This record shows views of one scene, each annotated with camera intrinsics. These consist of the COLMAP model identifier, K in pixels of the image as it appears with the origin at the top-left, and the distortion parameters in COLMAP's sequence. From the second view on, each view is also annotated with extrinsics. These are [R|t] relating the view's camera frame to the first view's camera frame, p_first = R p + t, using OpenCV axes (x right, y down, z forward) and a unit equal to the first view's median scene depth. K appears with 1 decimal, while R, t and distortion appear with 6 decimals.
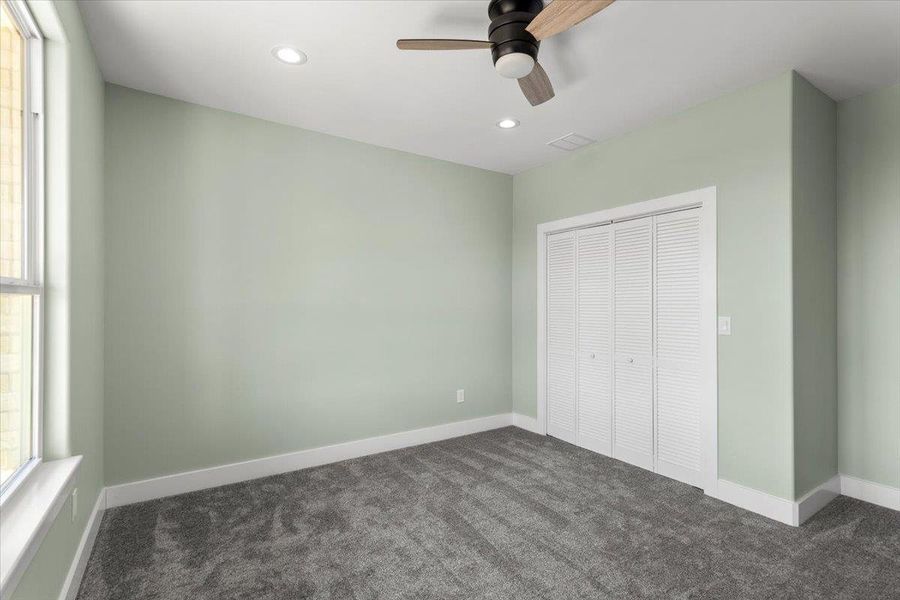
lens RADIAL K [[421.4, 0, 458.9], [0, 421.4, 304.2], [0, 0, 1]] dist [0.001407, 0.000343]
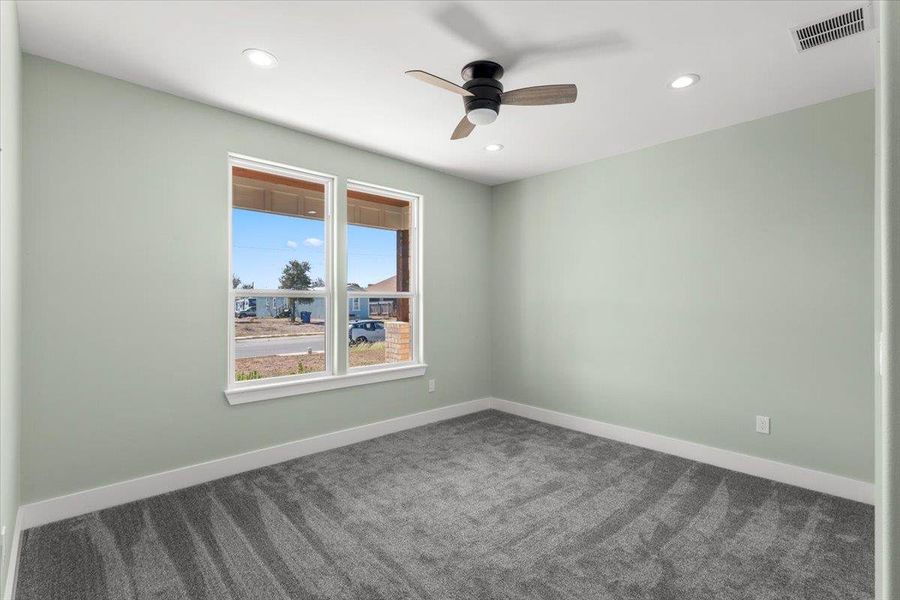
lens RADIAL K [[421.6, 0, 458.0], [0, 421.6, 300.5], [0, 0, 1]] dist [0.006403, 0.000594]
pose [[0.181763, 0.001287, -0.983341, 0.870104], [-0.003374, 0.999994, 0.000685, -0.007028], [0.983337, 0.003193, 0.181766, 0.424110]]
